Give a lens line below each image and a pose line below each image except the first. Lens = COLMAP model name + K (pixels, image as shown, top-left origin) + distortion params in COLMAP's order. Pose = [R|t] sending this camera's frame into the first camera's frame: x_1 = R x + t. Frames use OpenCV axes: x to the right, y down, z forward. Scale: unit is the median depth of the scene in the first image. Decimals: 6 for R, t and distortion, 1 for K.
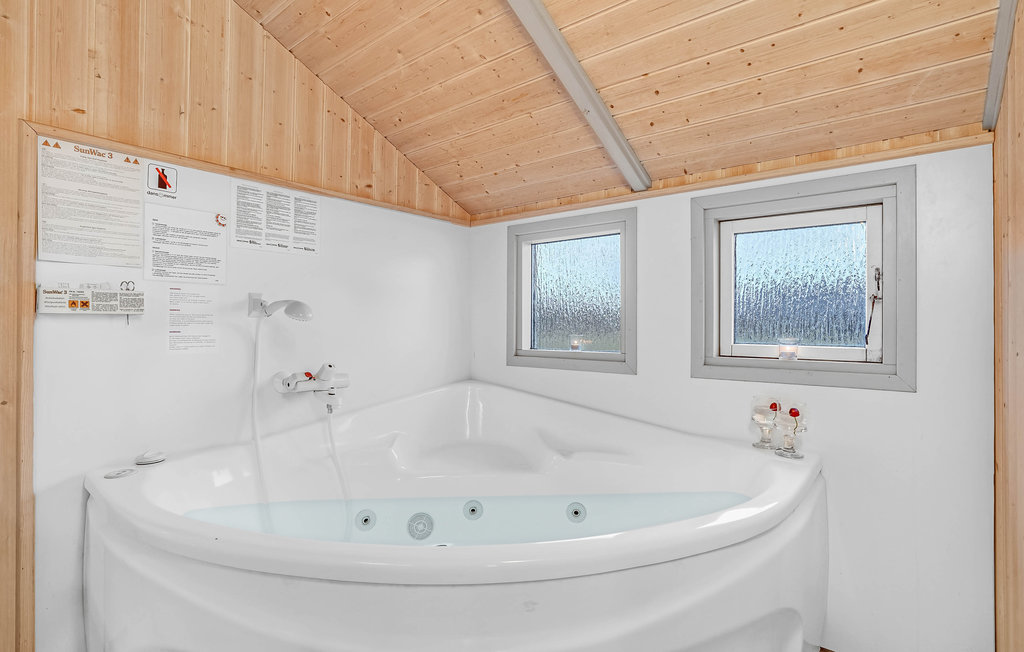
lens RADIAL K [[506.9, 0, 515.0], [0, 506.9, 321.0], [0, 0, 1]] dist [-0.036431, 0.000594]
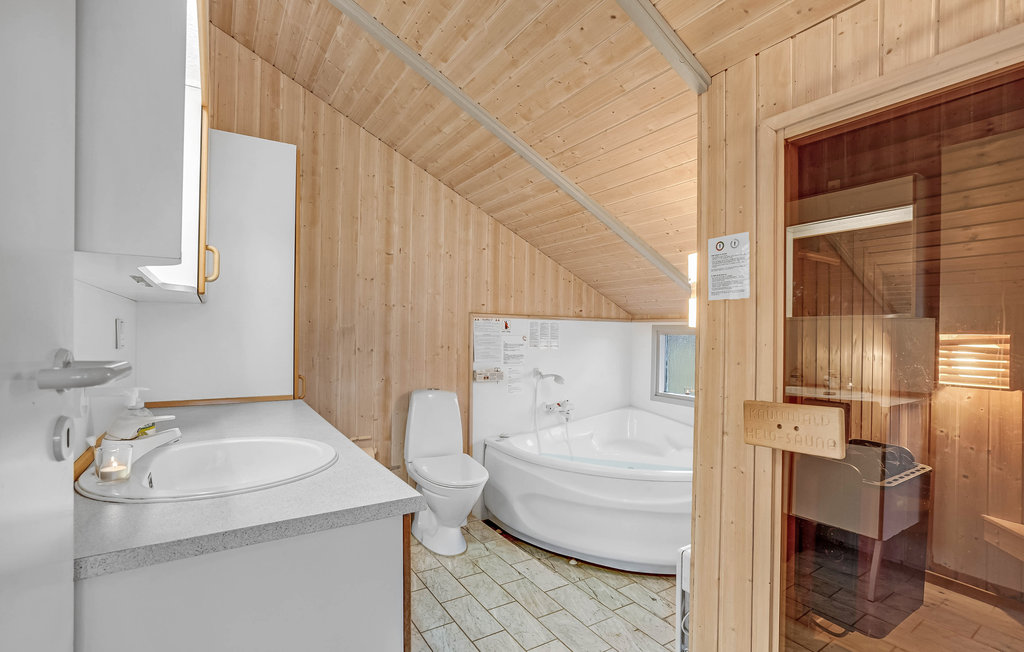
lens RADIAL K [[482.5, 0, 512.7], [0, 482.5, 334.0], [0, 0, 1]] dist [-0.050264, 0.025470]
pose [[0.947889, 0.011806, -0.318382, 0.085661], [-0.009668, 0.999919, 0.008294, -0.228326], [0.318454, -0.004784, 0.947926, -1.136986]]
